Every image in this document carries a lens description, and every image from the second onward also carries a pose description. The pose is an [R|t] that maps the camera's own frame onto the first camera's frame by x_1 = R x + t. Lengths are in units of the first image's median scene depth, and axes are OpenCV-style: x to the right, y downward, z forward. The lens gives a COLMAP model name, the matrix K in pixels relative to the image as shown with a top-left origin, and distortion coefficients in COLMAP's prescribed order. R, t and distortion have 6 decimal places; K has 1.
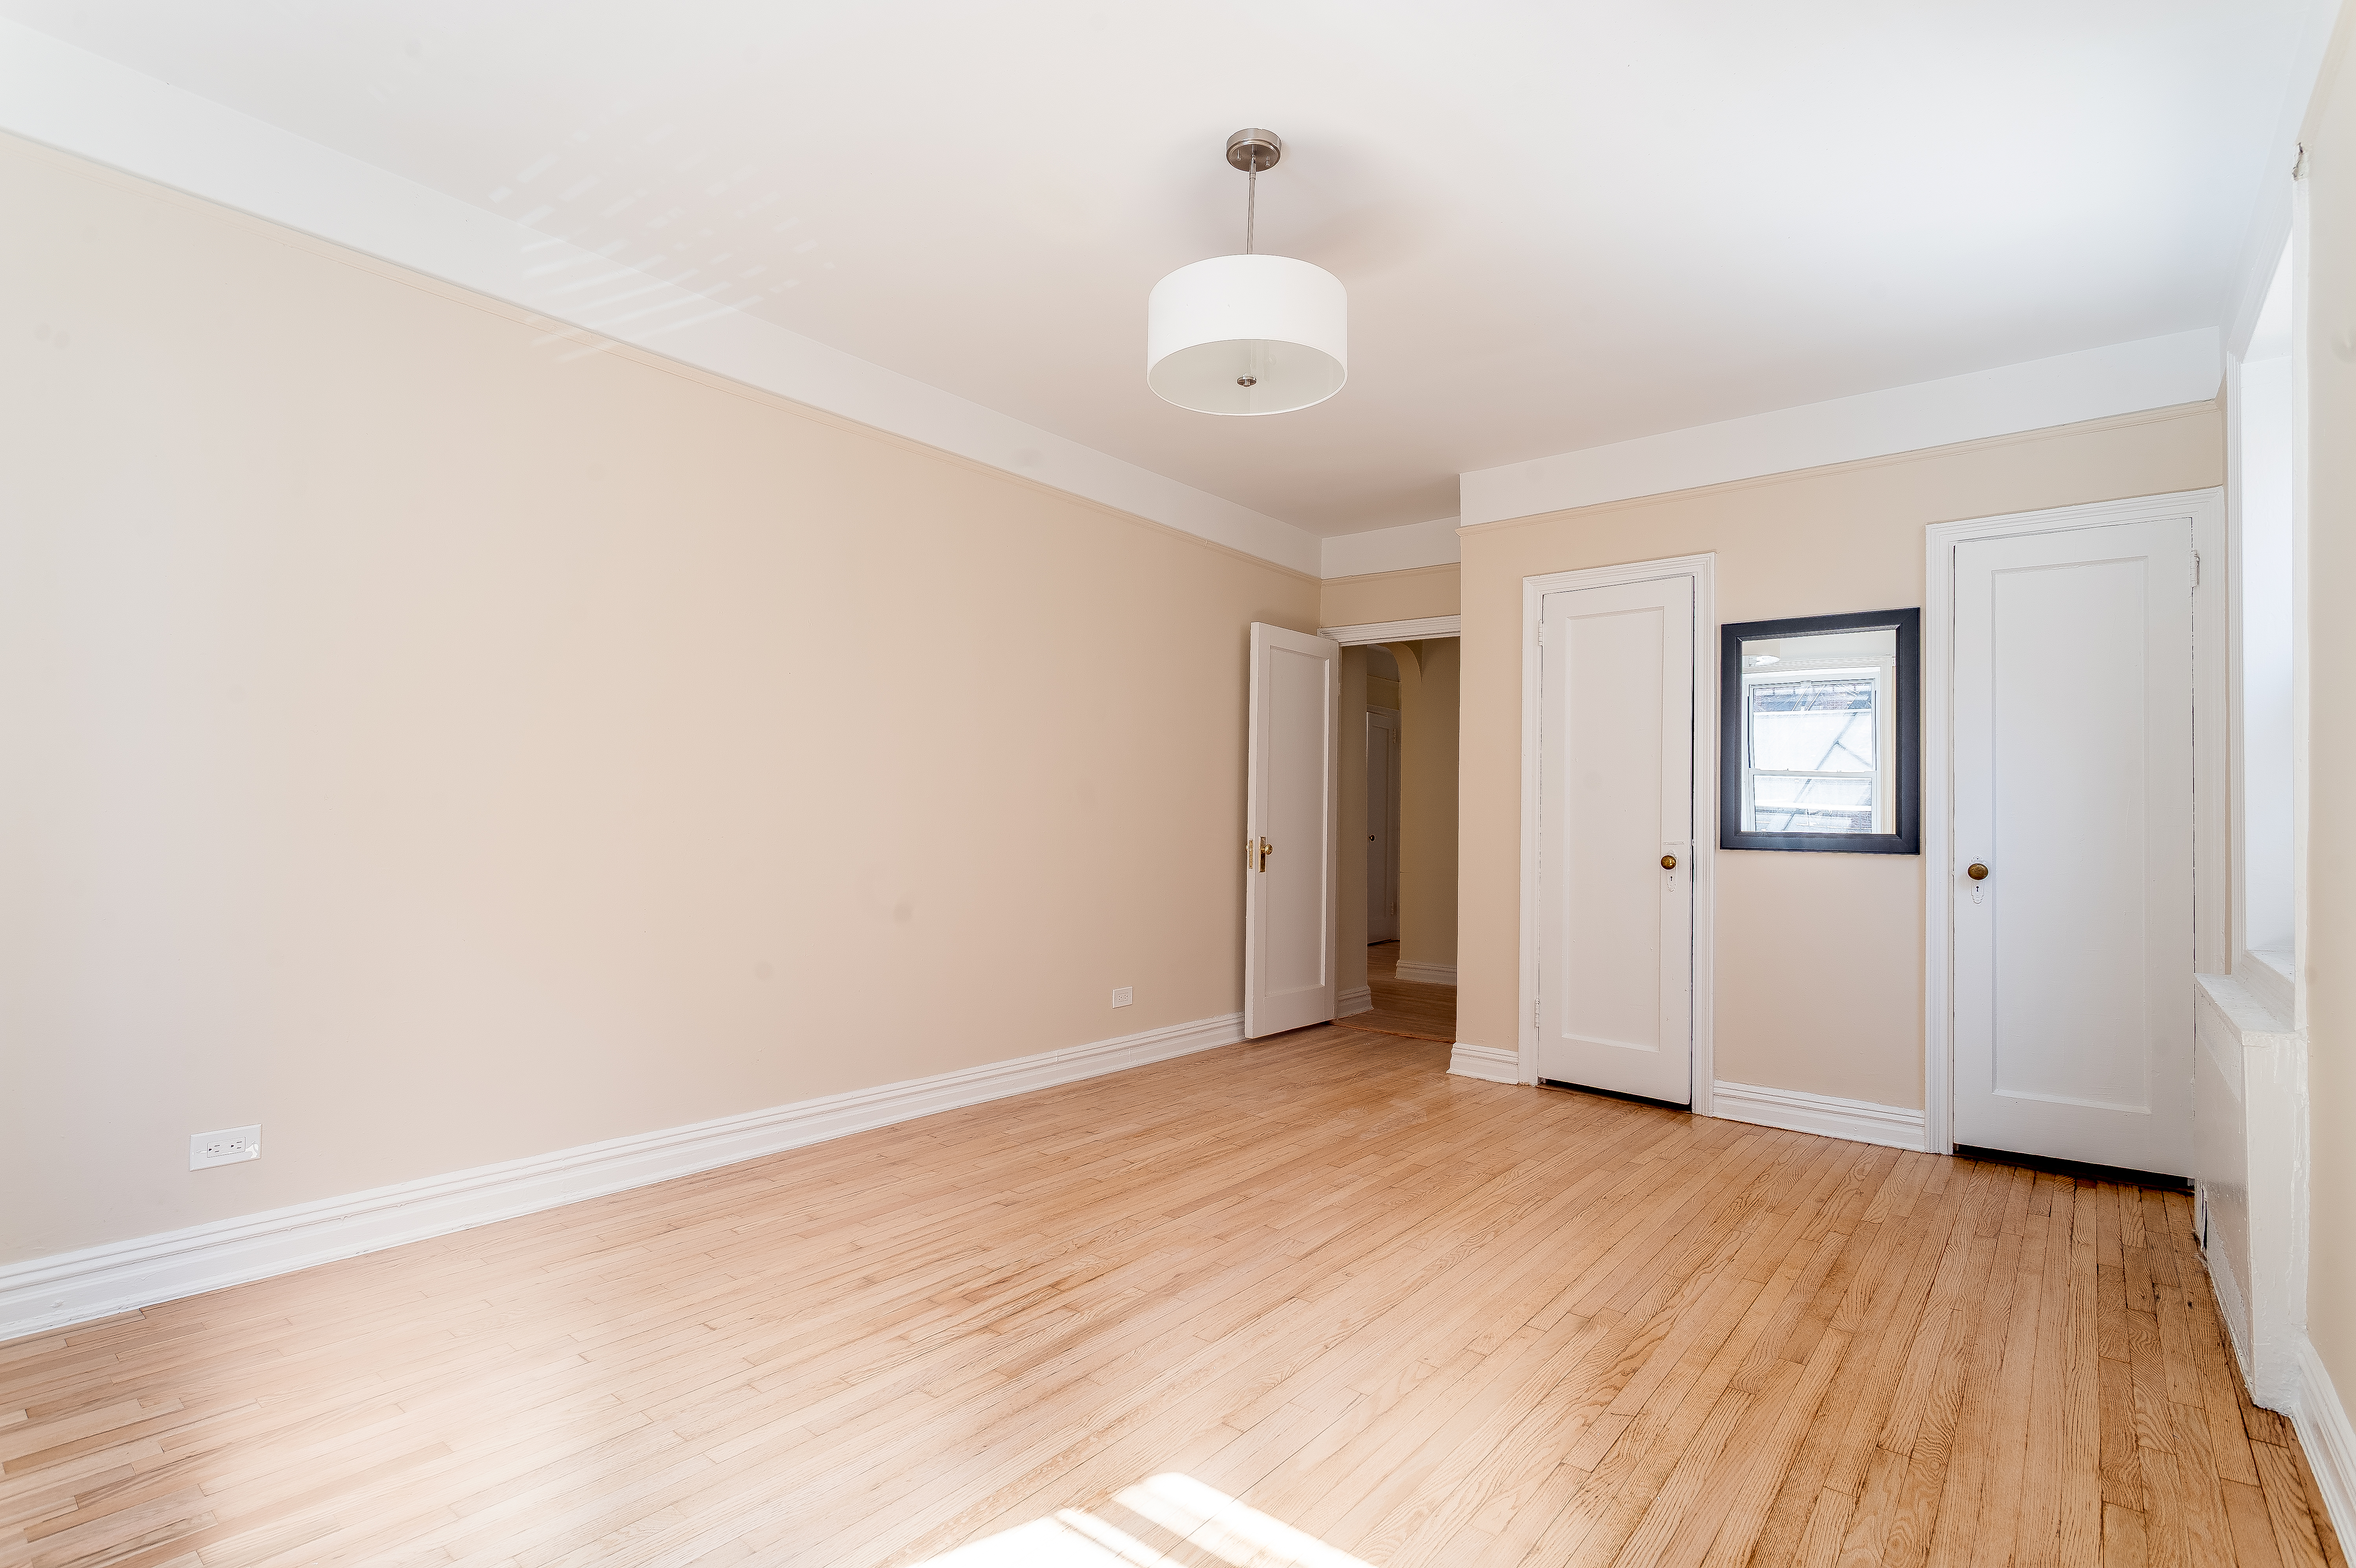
lens RADIAL K [[1138.3, 0, 1176.8], [0, 1138.3, 791.8], [0, 0, 1]] dist [-0.000418, -0.000032]
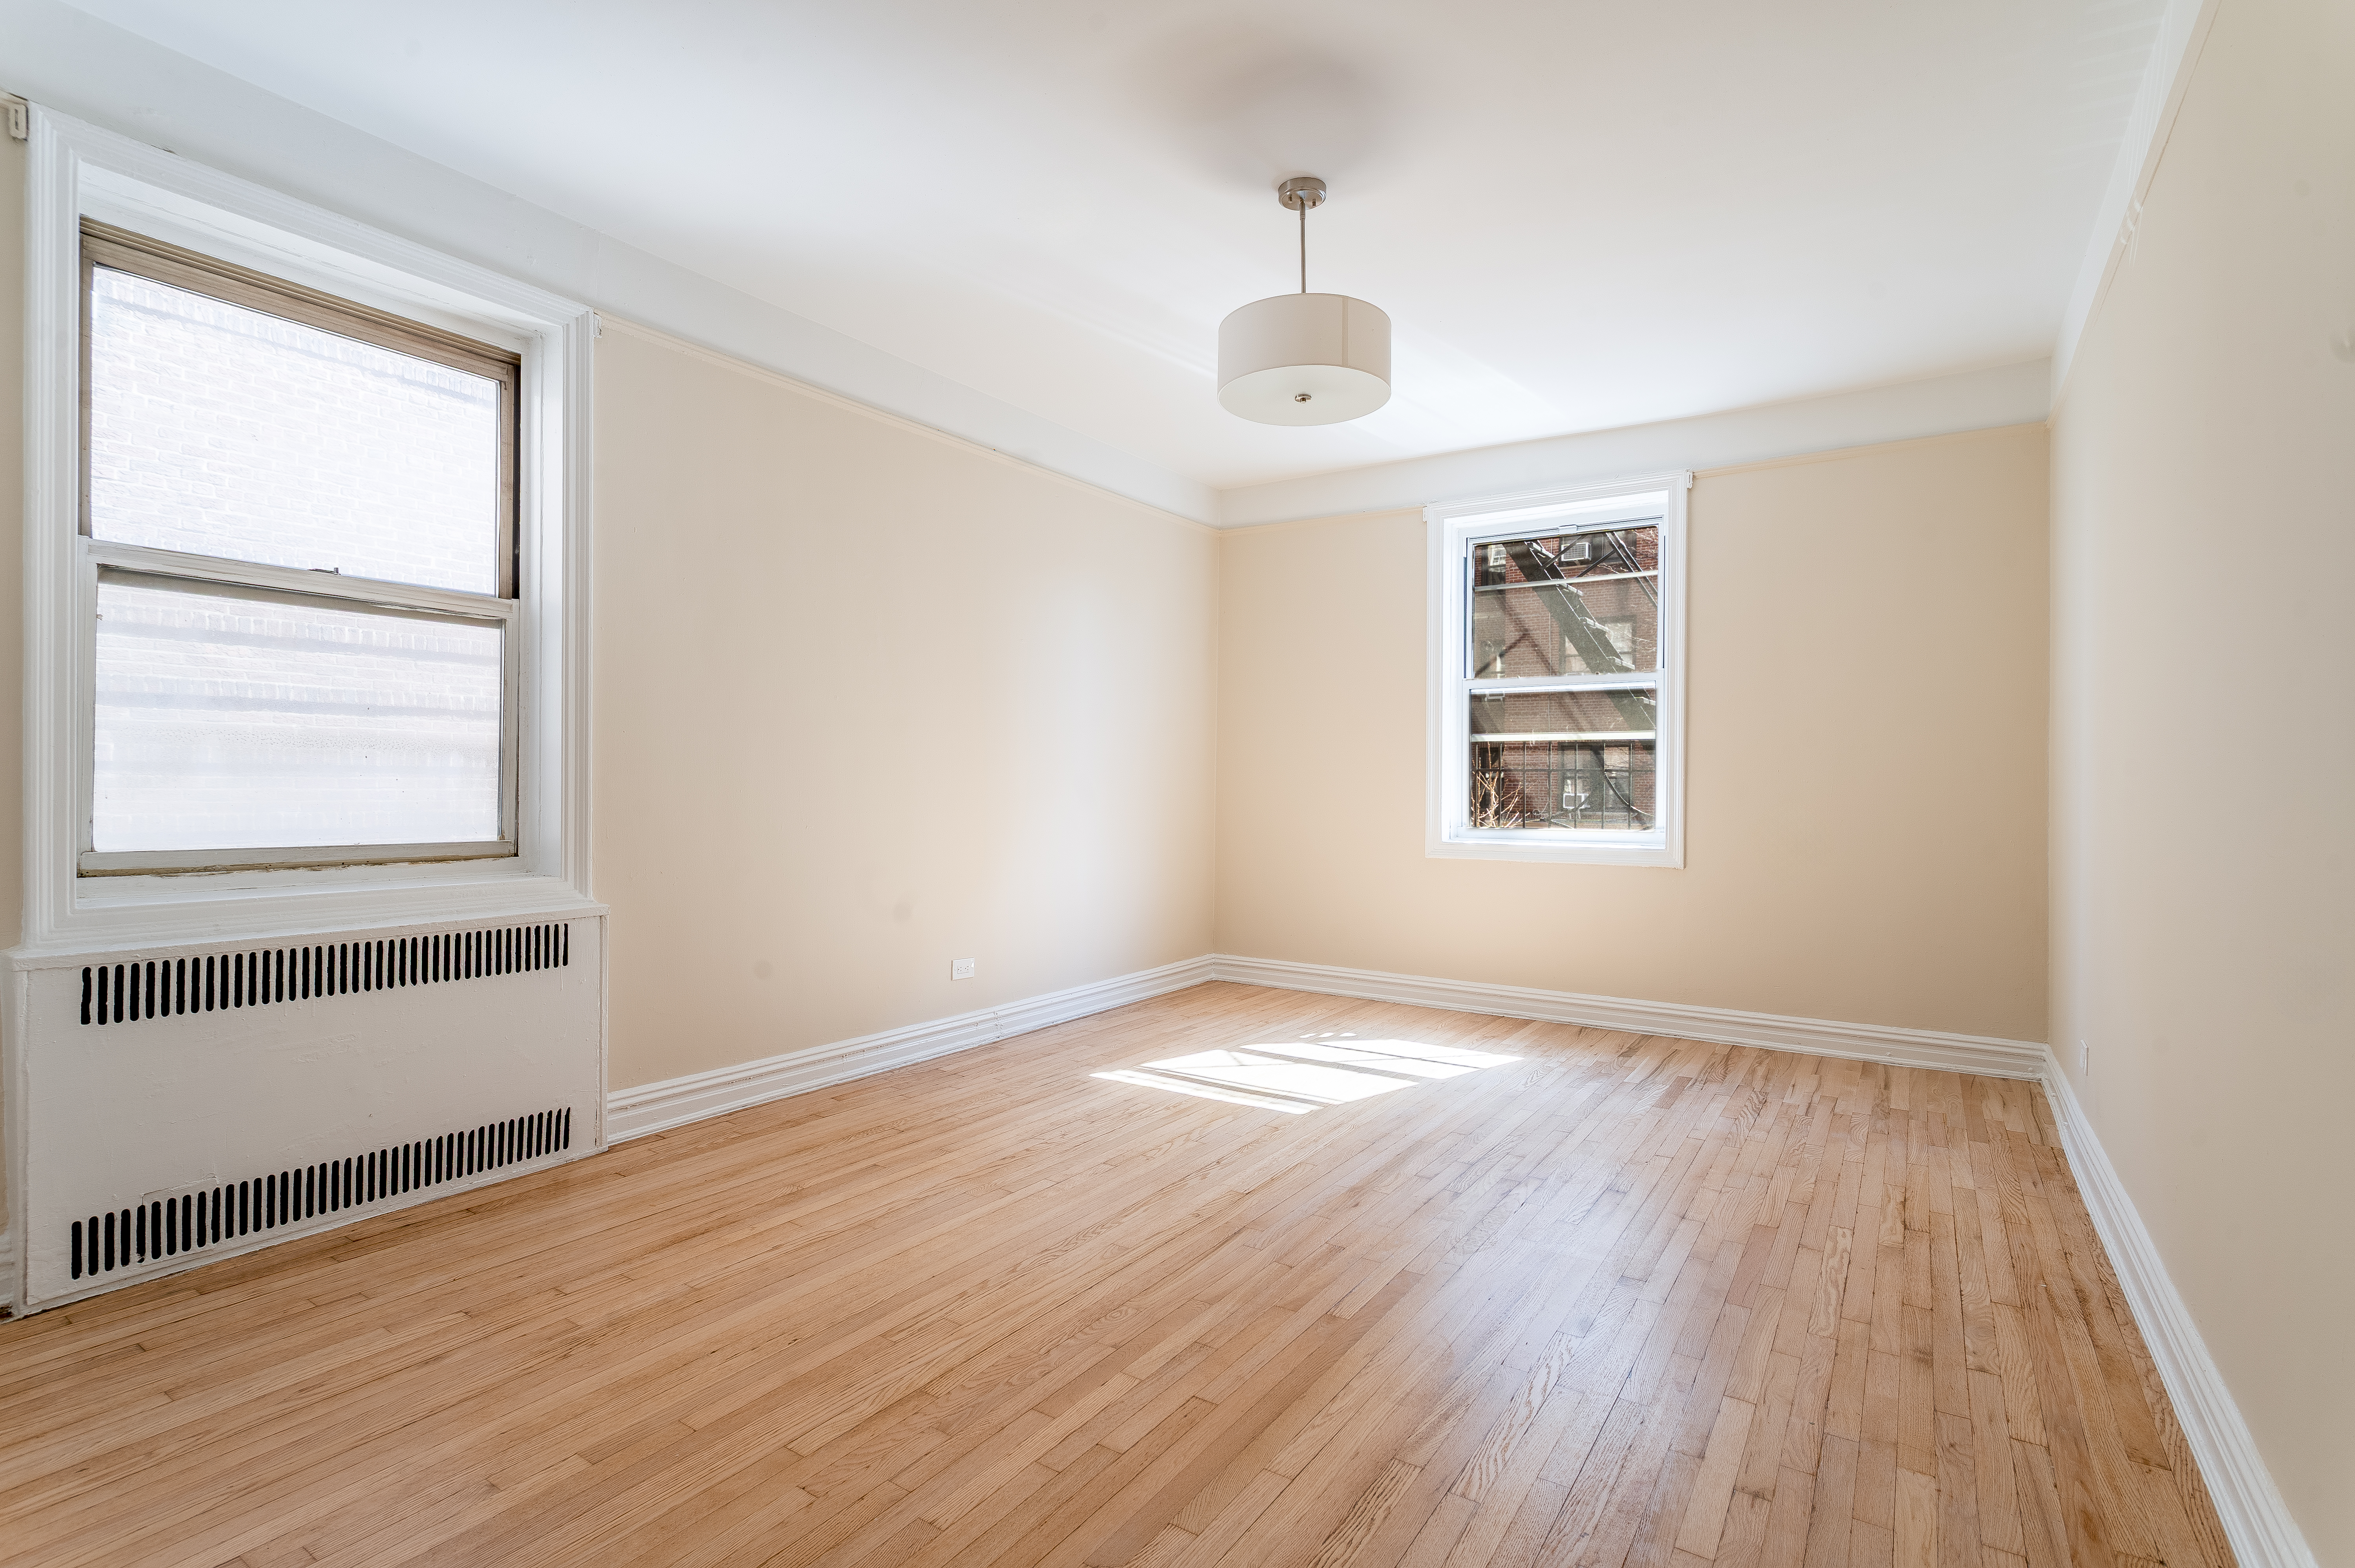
lens RADIAL K [[1137.7, 0, 1177.2], [0, 1137.7, 785.7], [0, 0, 1]] dist [-0.000418, -0.000032]
pose [[-0.995336, -0.023645, -0.093528, 0.260539], [-0.021146, 0.999395, -0.027622, 0.060676], [0.094125, -0.025515, -0.995233, 1.938855]]
